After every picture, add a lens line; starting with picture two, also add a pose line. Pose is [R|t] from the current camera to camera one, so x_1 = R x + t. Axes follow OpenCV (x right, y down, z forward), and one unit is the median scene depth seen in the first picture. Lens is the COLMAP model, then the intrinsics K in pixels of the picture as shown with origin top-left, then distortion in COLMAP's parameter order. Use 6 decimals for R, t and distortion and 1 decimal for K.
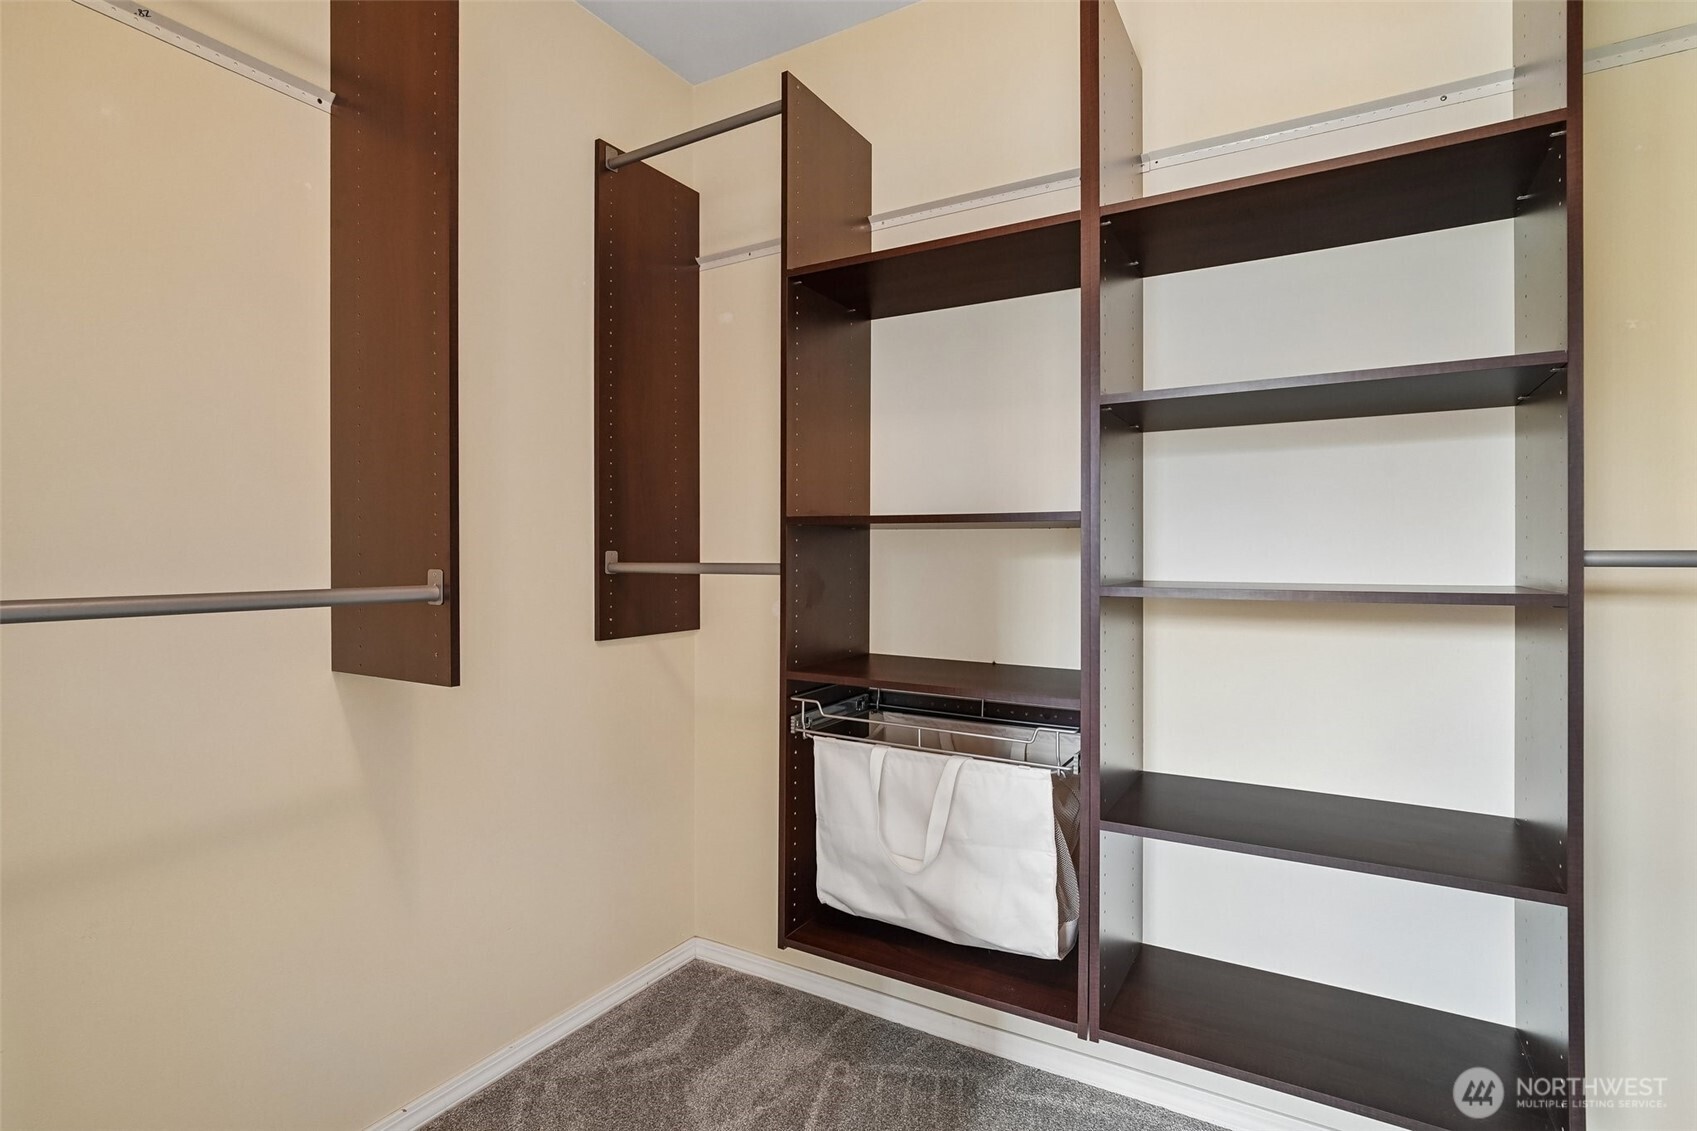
lens RADIAL K [[805.0, 0, 856.1], [0, 805.0, 563.8], [0, 0, 1]] dist [-0.023231, 0.013316]
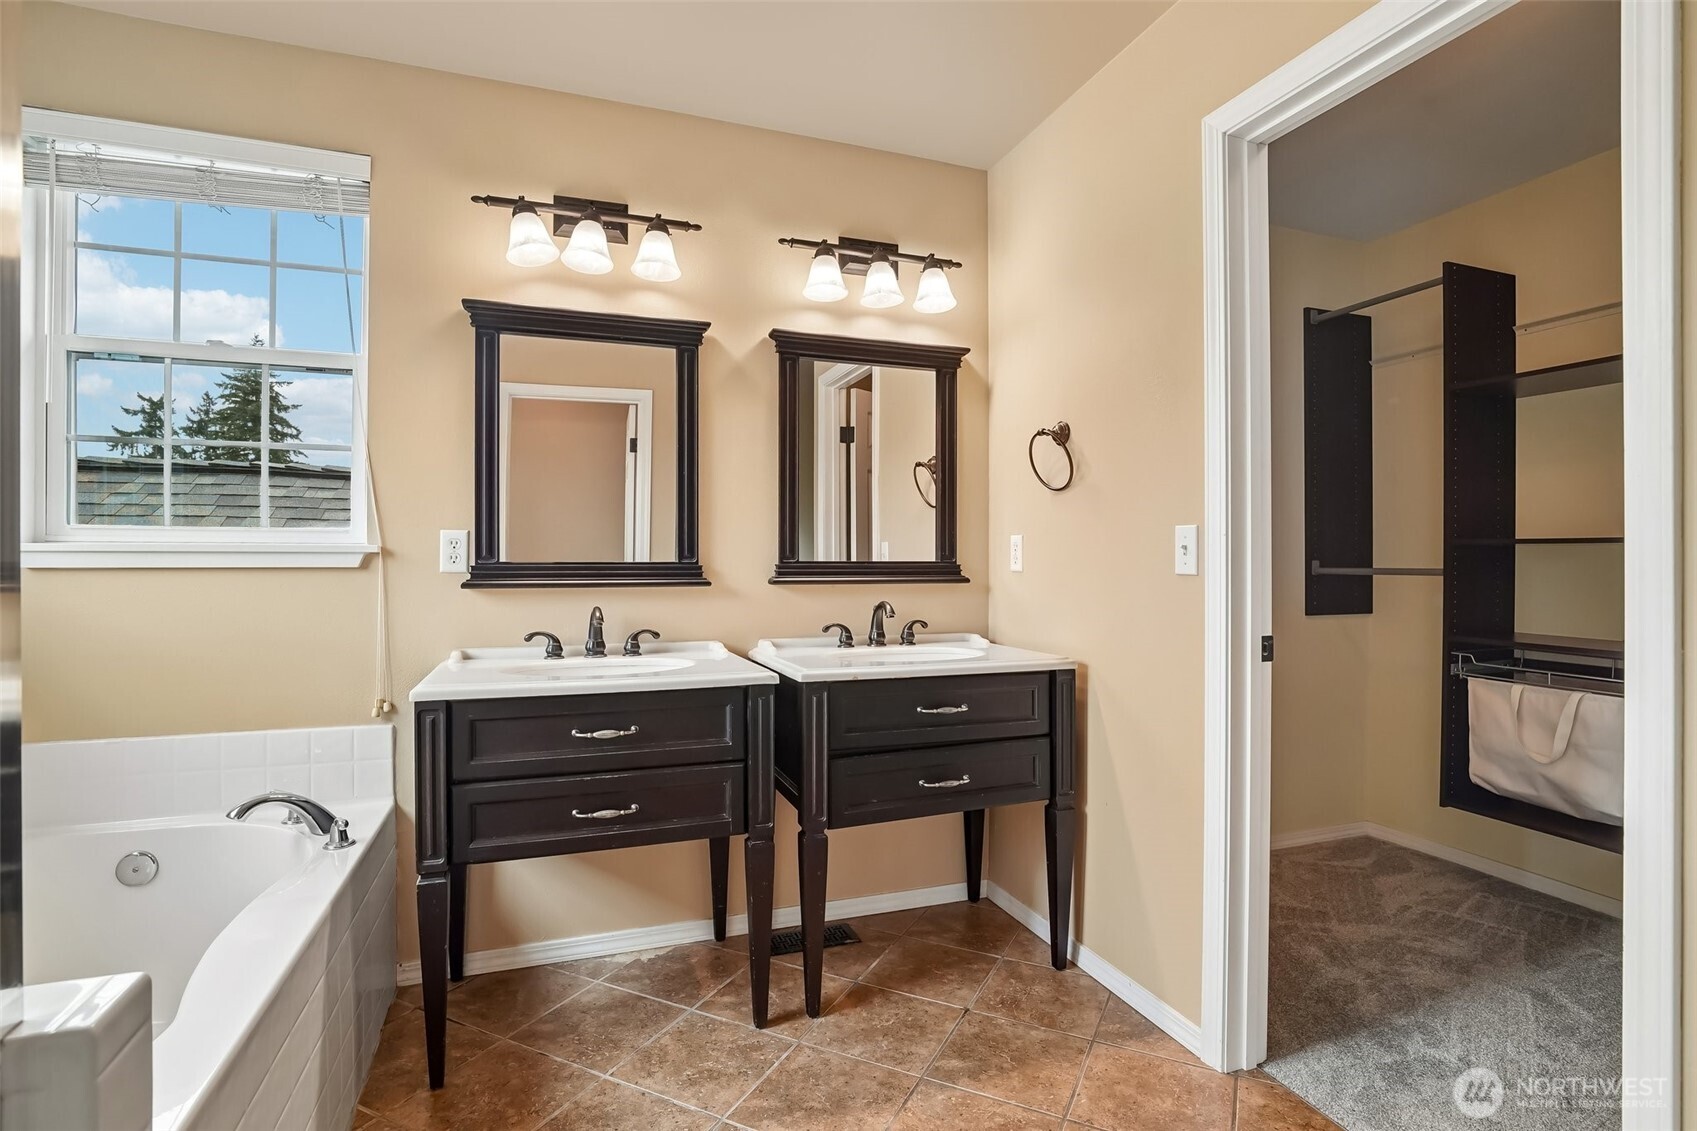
lens RADIAL K [[850.0, 0, 850.2], [0, 850.0, 566.2], [0, 0, 1]] dist [-0.016163, 0.000122]
pose [[0.783524, 0.003582, -0.621352, 0.024738], [-0.003597, 0.999993, 0.001230, -0.003996], [0.621352, 0.001272, 0.783531, -1.066107]]
